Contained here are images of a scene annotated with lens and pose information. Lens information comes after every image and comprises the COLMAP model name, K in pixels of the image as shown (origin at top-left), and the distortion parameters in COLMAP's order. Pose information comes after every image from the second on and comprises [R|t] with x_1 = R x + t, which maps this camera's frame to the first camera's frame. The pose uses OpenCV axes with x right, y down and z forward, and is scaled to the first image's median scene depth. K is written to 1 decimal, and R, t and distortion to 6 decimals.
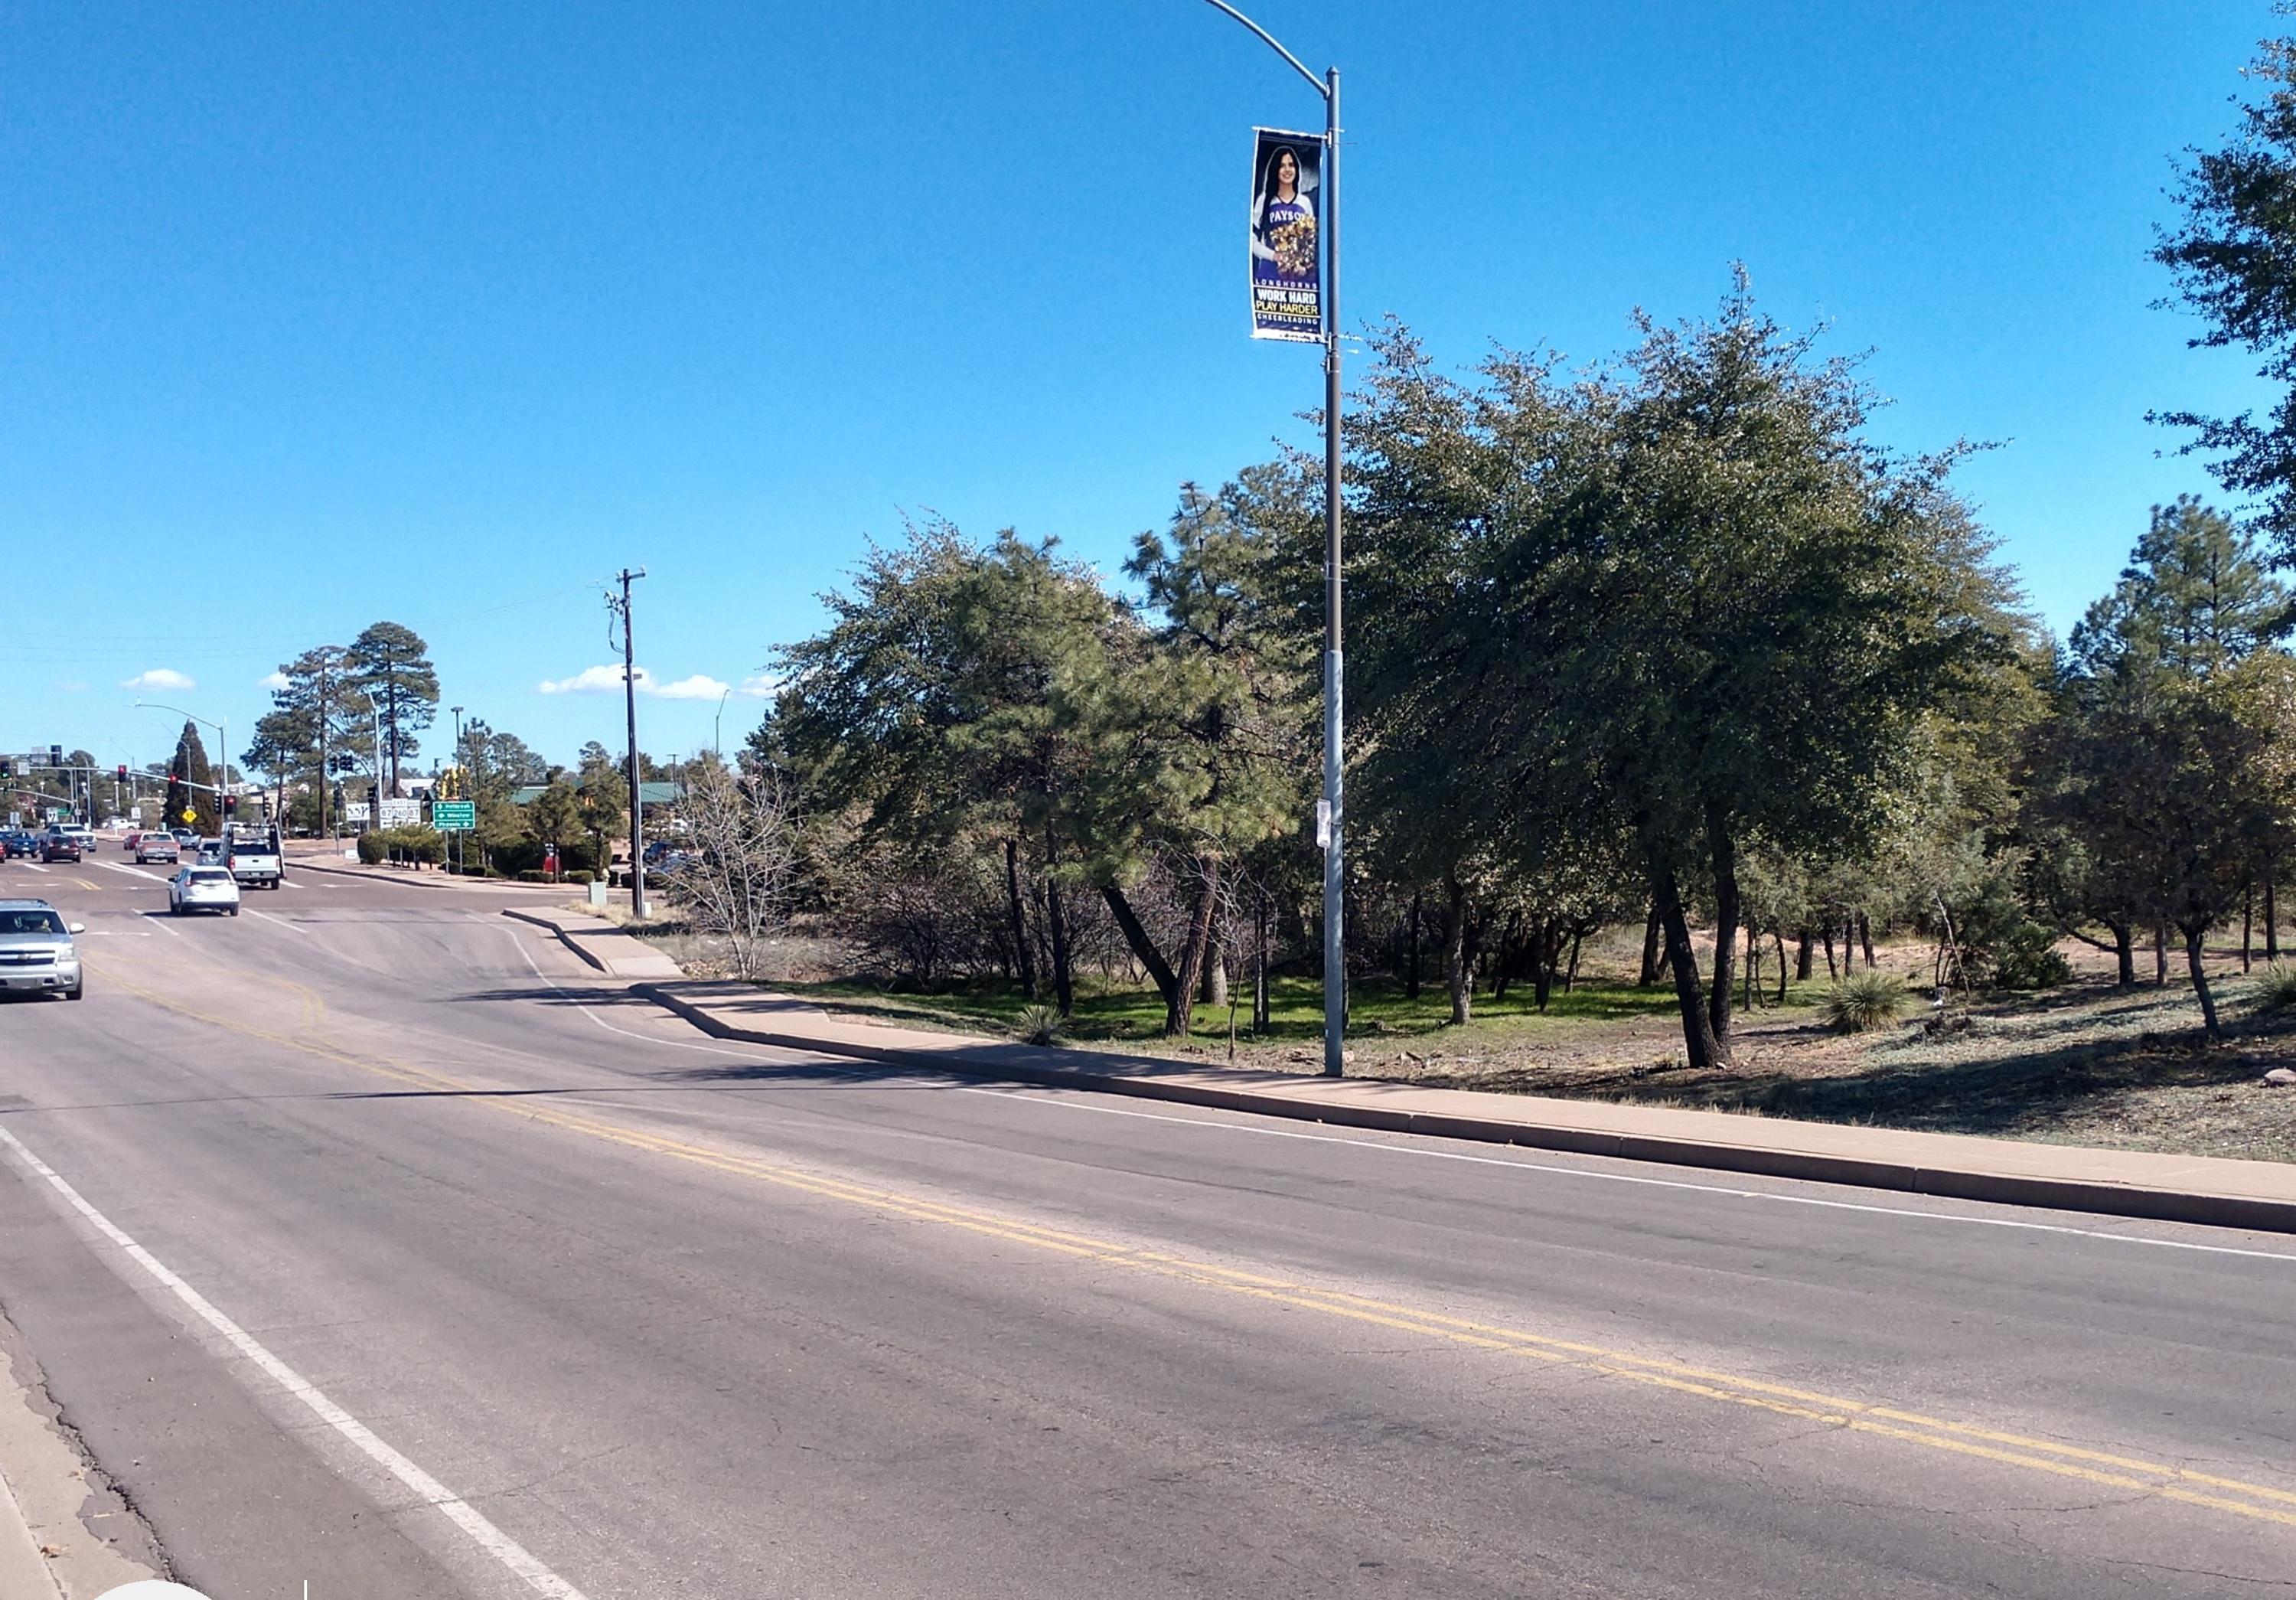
lens RADIAL K [[2334.6, 0, 1148.0], [0, 2334.6, 800.0], [0, 0, 1]] dist [-0.004324, -0.006298]
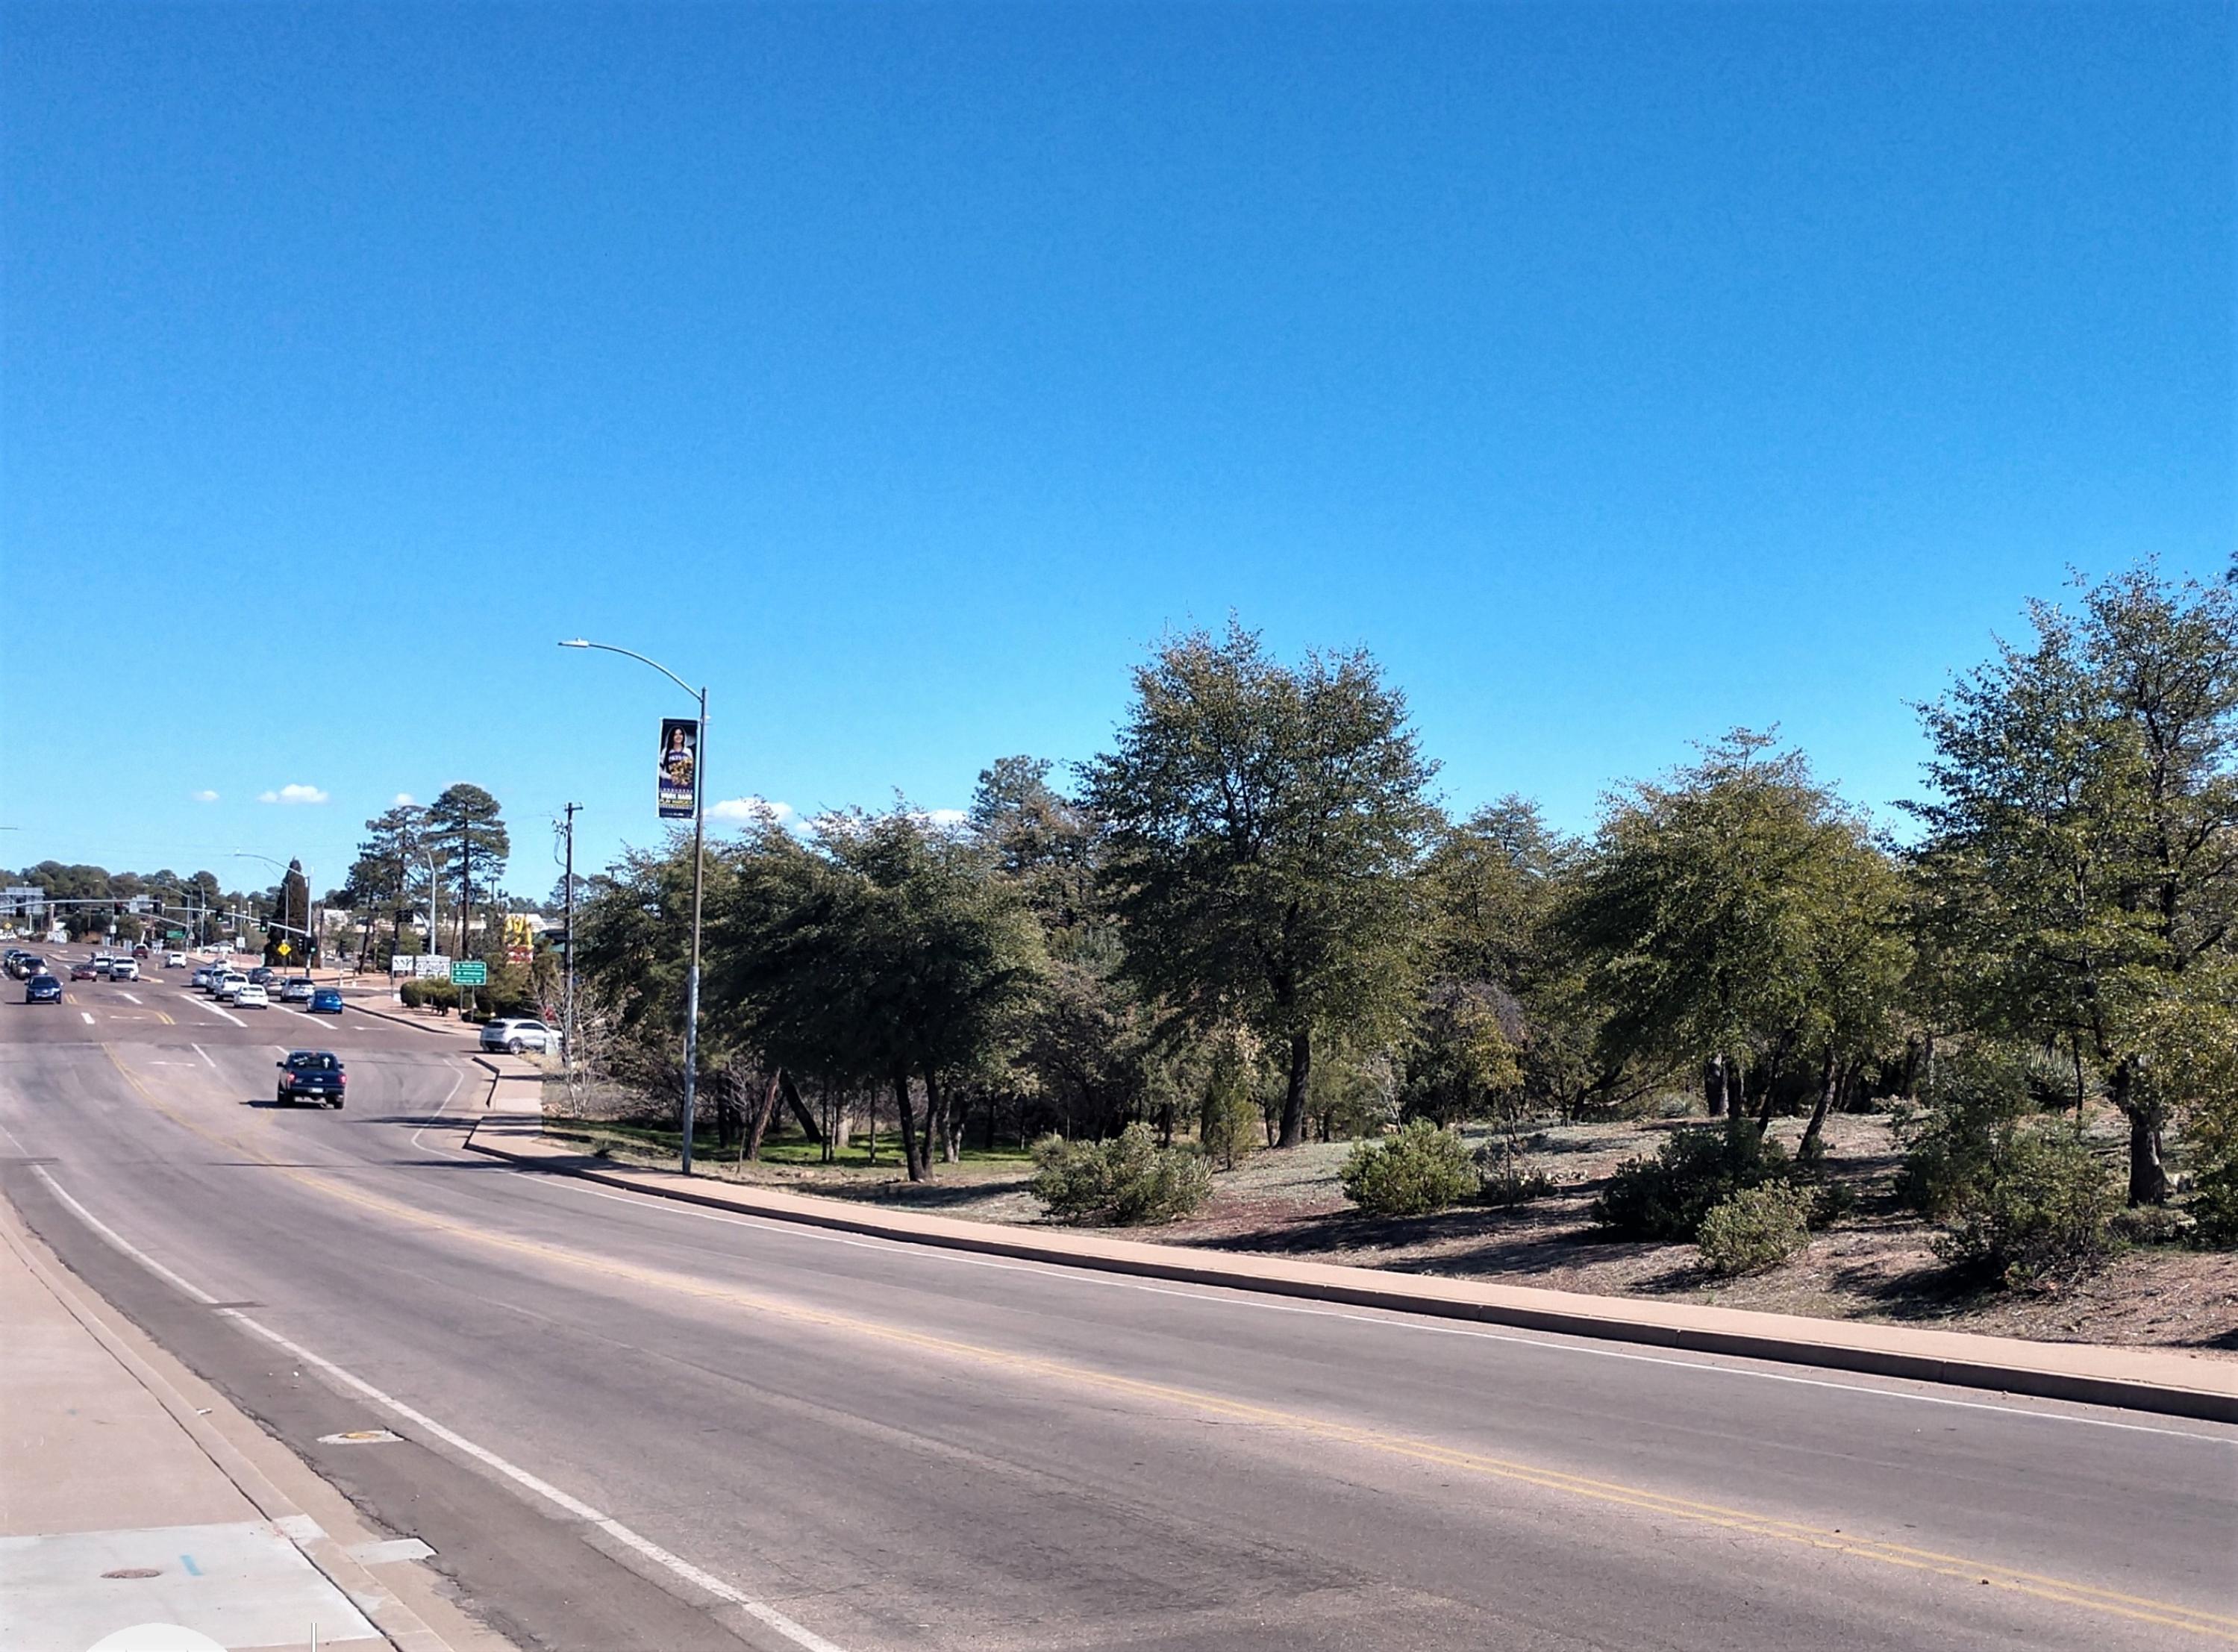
lens RADIAL K [[2252.7, 0, 1119.0], [0, 2252.7, 826.0], [0, 0, 1]] dist [-0.000372, -0.008977]
pose [[0.998347, 0.037937, -0.043171, 0.077021], [-0.040466, 0.997420, -0.059289, -0.012260], [0.040810, 0.060938, 0.997307, -0.140212]]
